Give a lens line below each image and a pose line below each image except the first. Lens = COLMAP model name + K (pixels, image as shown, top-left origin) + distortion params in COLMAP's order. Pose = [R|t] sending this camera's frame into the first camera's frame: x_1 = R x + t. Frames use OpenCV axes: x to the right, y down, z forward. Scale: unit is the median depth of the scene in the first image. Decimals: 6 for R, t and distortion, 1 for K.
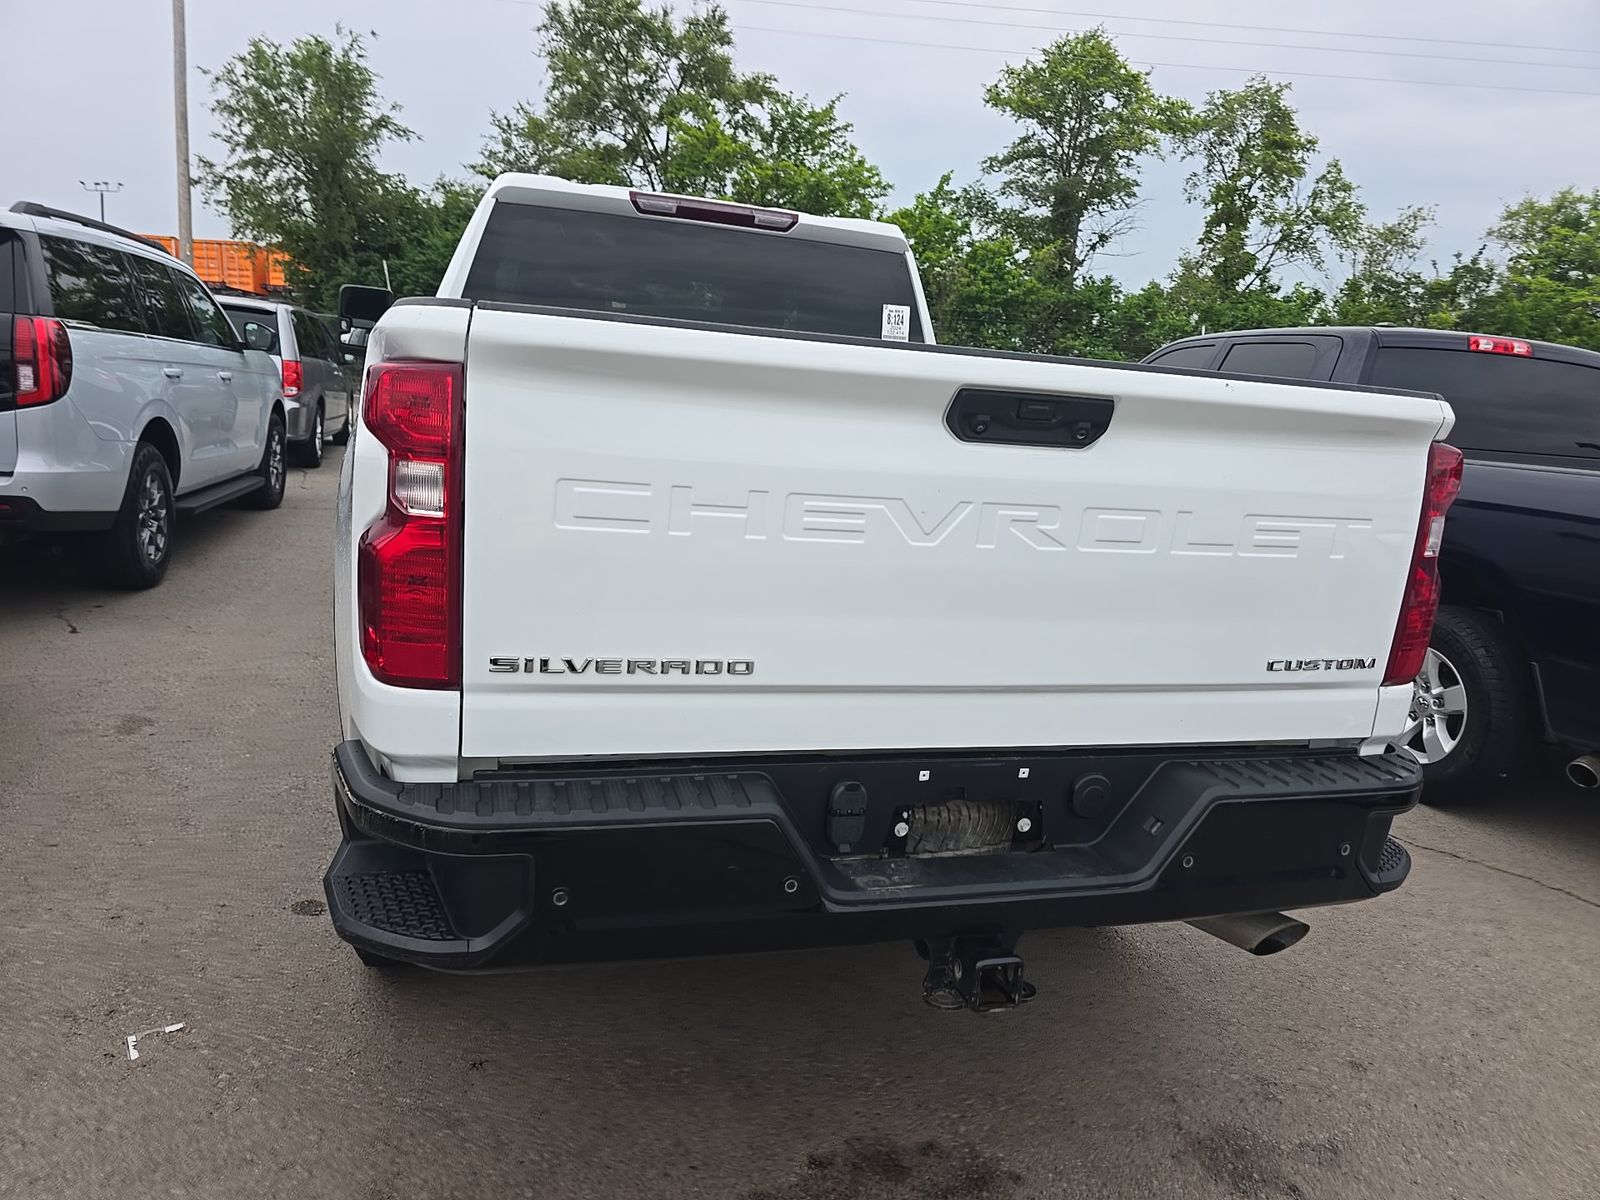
lens RADIAL K [[1087.1, 0, 796.6], [0, 1087.1, 609.4], [0, 0, 1]] dist [0.066468, -0.061917]
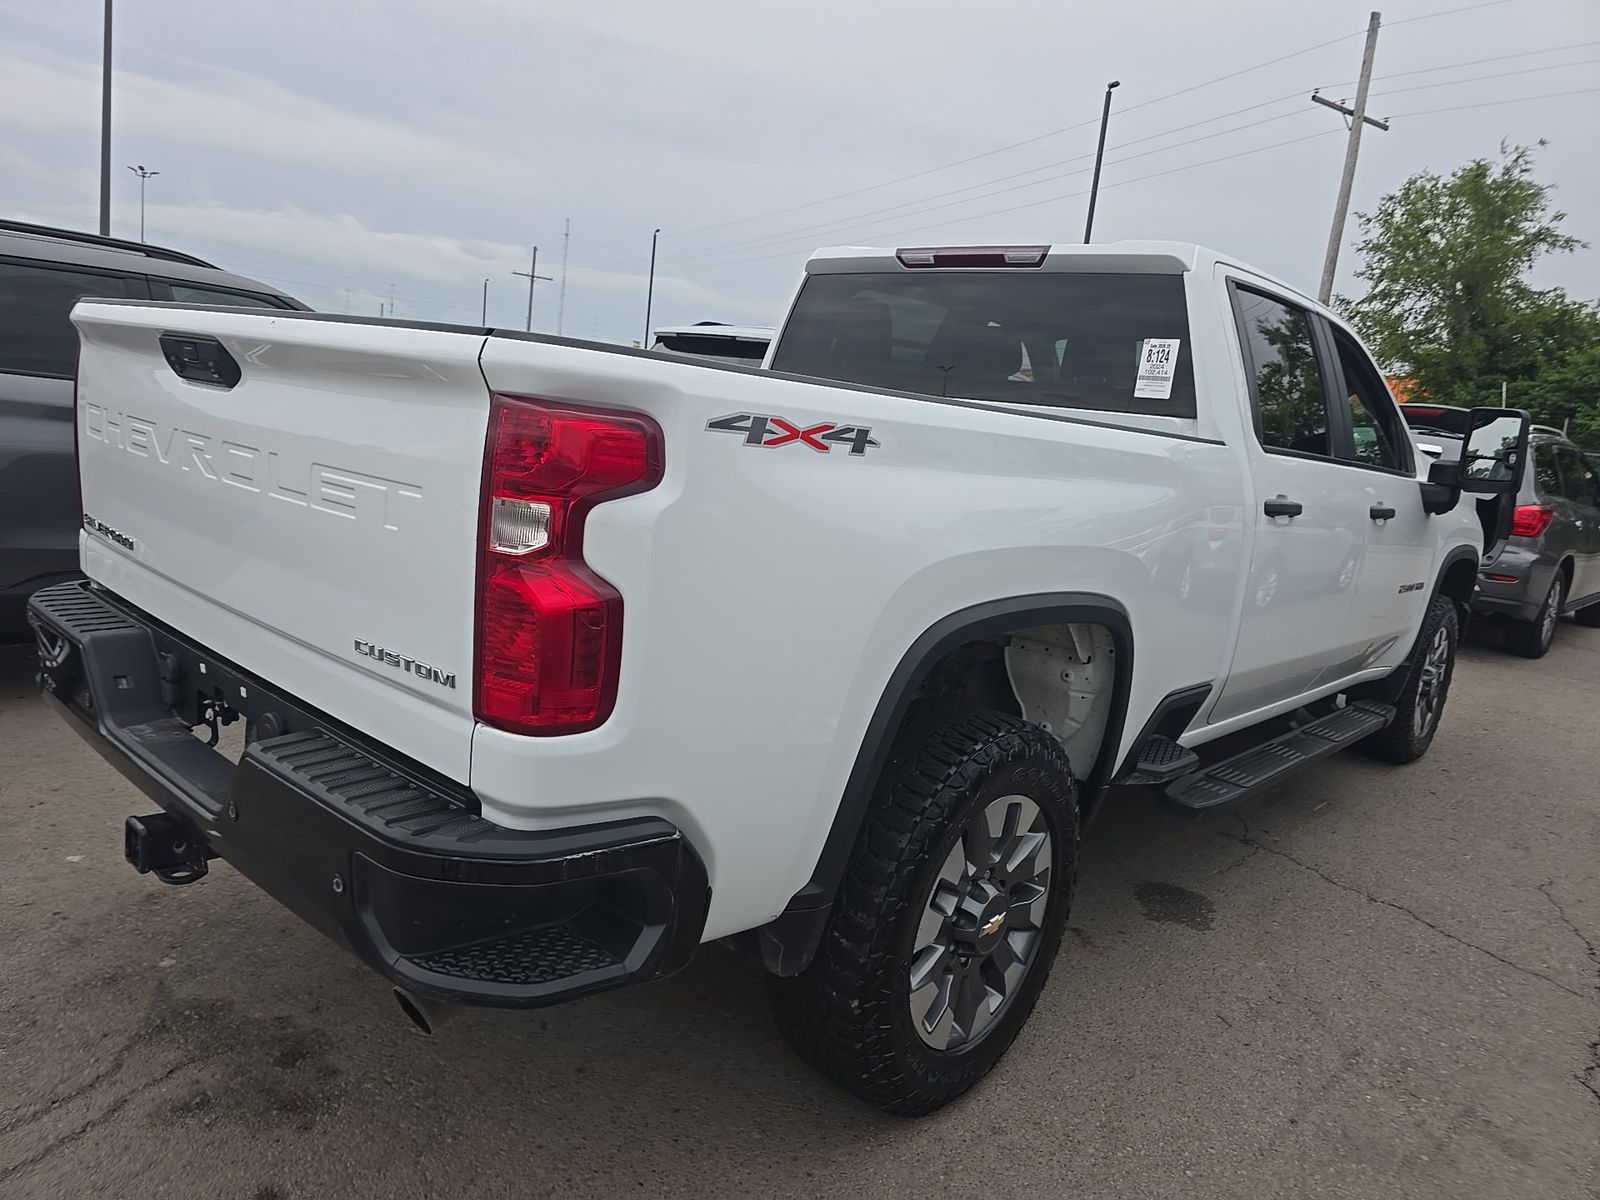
lens RADIAL K [[1084.2, 0, 793.7], [0, 1084.2, 605.5], [0, 0, 1]] dist [0.060287, -0.061535]
pose [[0.528808, 0.128529, -0.838953, 0.099504], [-0.230948, 0.972960, 0.003488, -0.004488], [0.816716, 0.191910, 0.544193, 0.059071]]
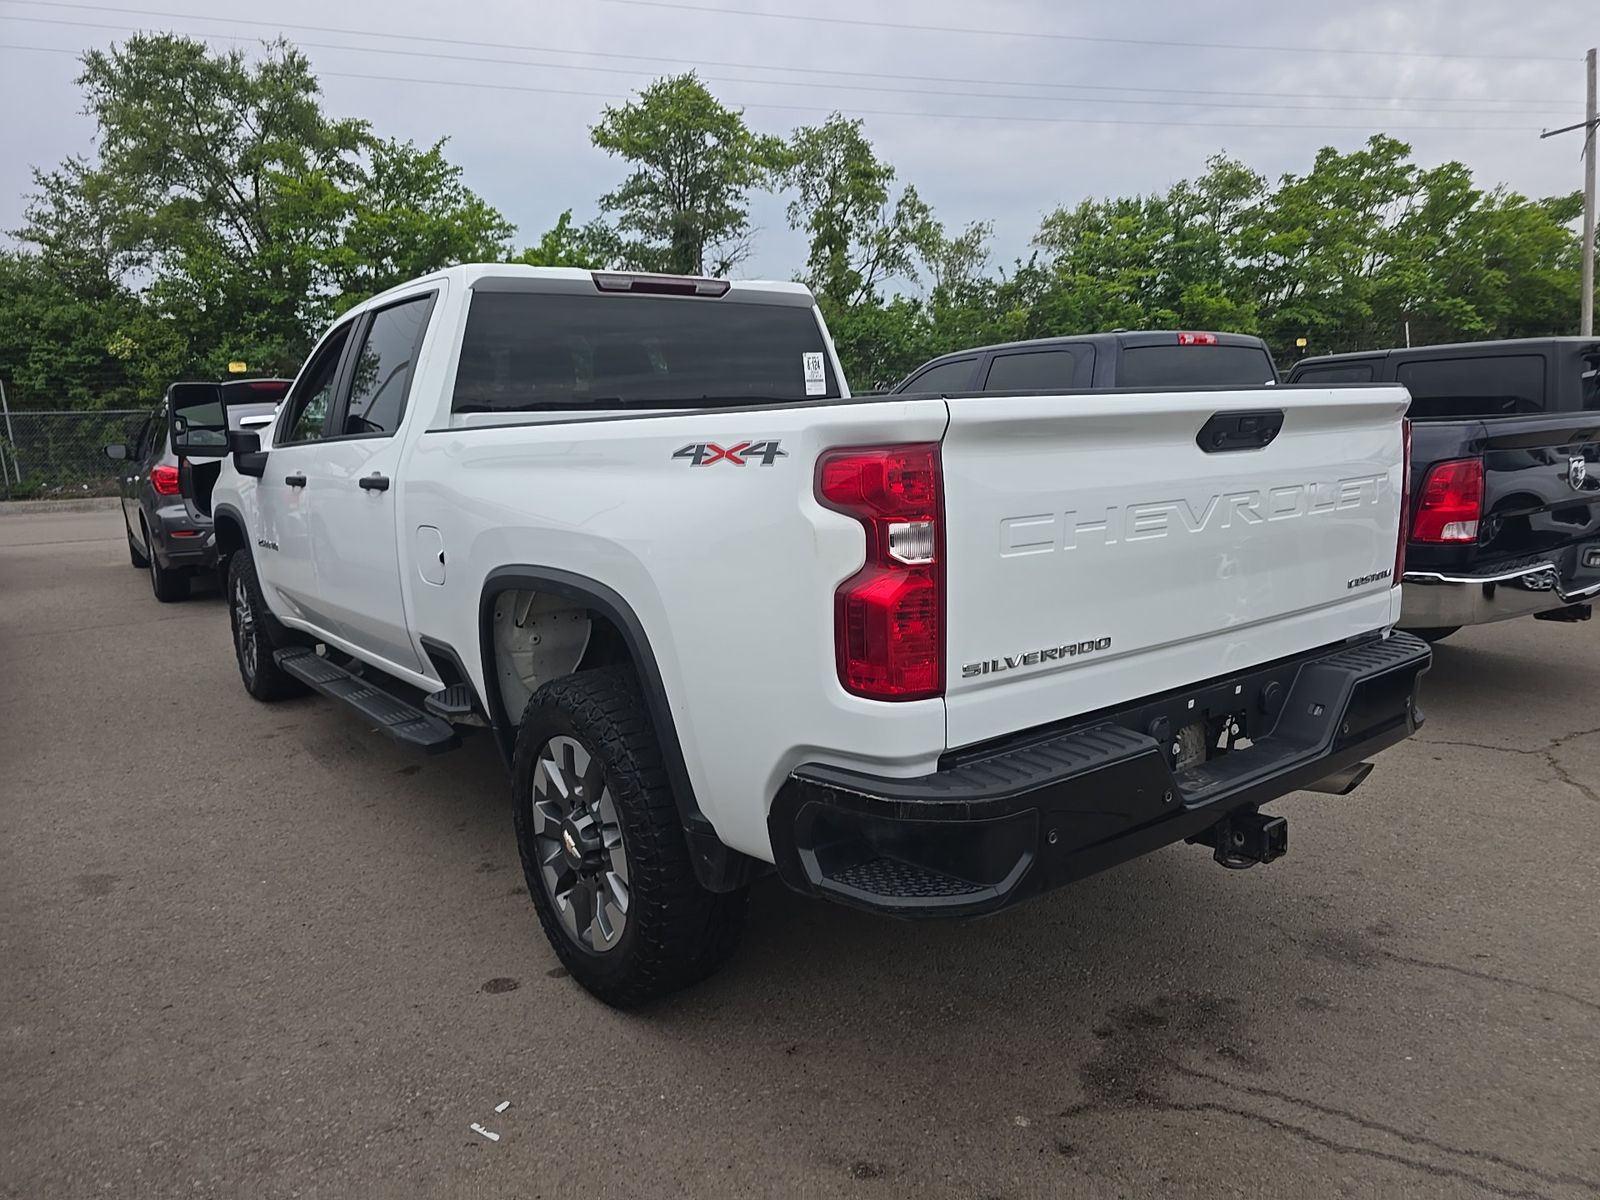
lens RADIAL K [[1084.2, 0, 793.7], [0, 1084.2, 605.5], [0, 0, 1]] dist [0.060287, -0.061535]
pose [[0.933568, -0.167848, 0.316668, -0.050878], [0.176117, 0.984366, 0.002546, -0.003801], [-0.312144, 0.053394, 0.948533, -0.008642]]
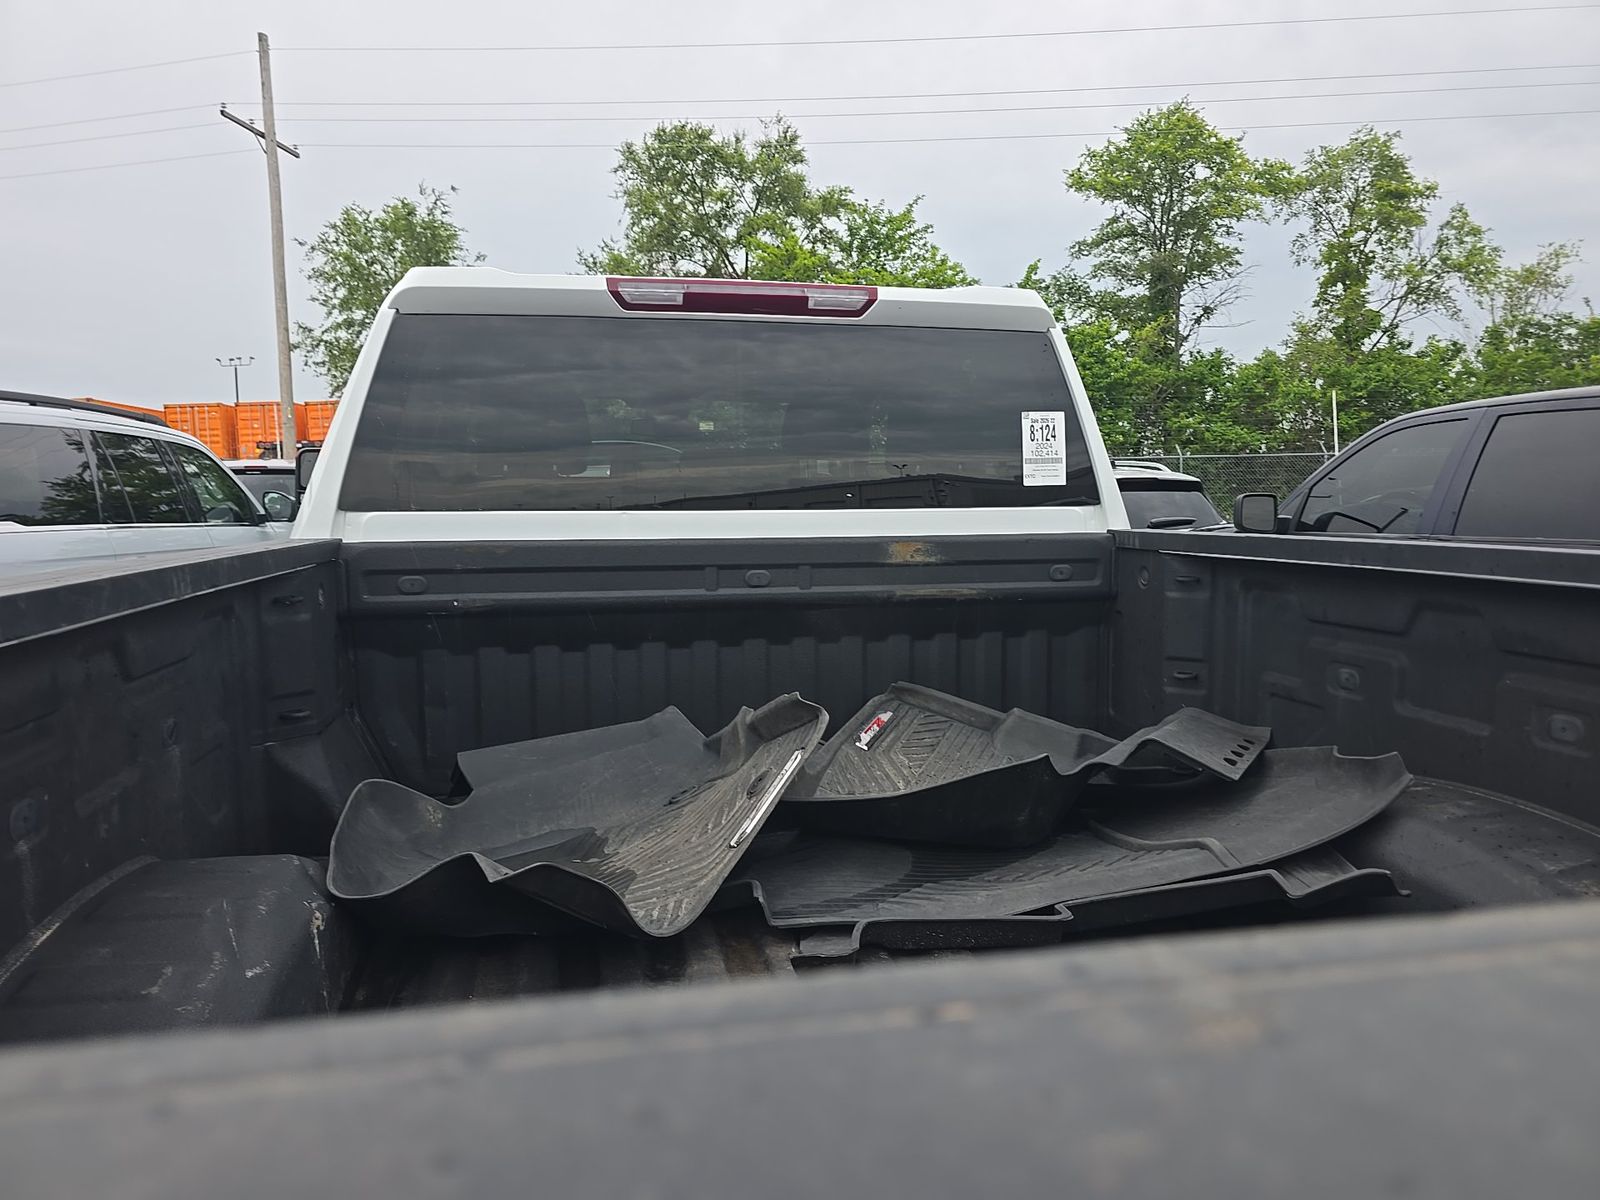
lens RADIAL K [[1083.7, 0, 806.0], [0, 1083.7, 603.3], [0, 0, 1]] dist [0.064962, -0.053675]
pose [[0.993099, -0.076141, -0.089207, 0.000522], [0.067152, 0.992742, -0.099764, -0.017475], [0.096156, 0.093085, 0.991004, 0.056998]]
